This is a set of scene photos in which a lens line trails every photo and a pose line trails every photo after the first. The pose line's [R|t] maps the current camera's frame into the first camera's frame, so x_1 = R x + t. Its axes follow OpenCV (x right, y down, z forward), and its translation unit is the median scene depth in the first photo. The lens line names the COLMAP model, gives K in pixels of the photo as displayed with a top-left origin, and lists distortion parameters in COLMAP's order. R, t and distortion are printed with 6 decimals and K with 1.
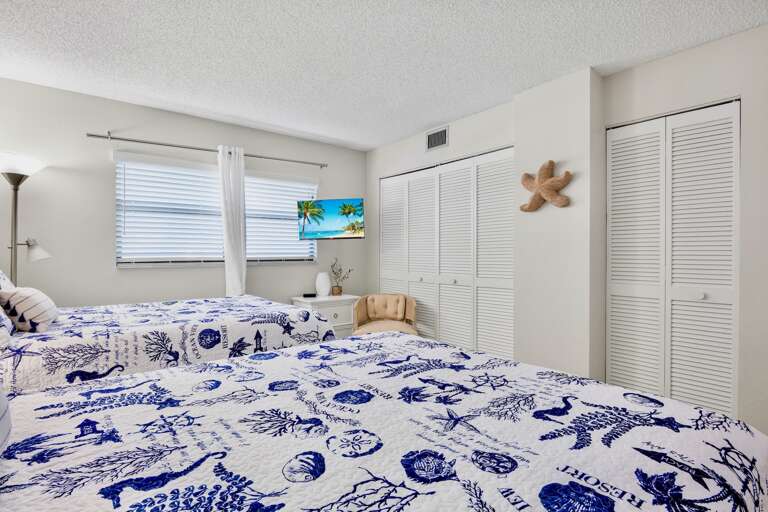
lens RADIAL K [[375.6, 0, 378.5], [0, 375.6, 255.7], [0, 0, 1]] dist [-0.005818, 0.000203]
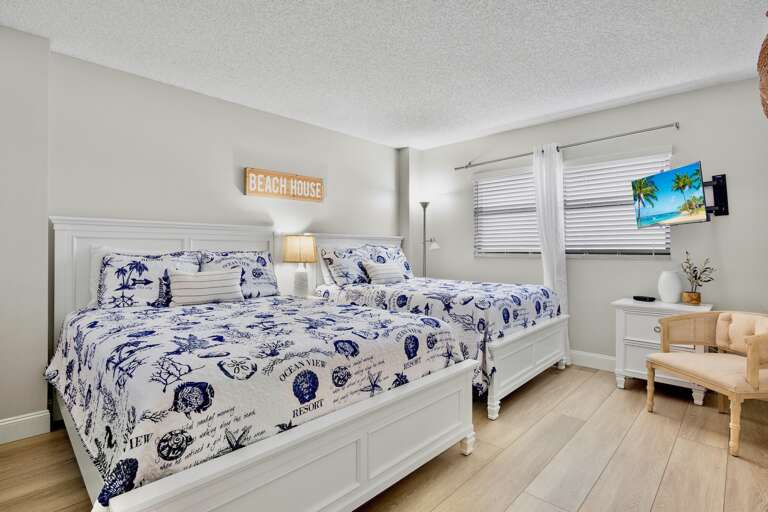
lens RADIAL K [[375.6, 0, 378.4], [0, 375.6, 253.3], [0, 0, 1]] dist [-0.005818, 0.000203]
pose [[0.132057, 0.017223, -0.991092, 0.532124], [-0.003035, 0.999851, 0.016971, -0.000386], [0.991237, 0.000767, 0.132090, 0.351679]]
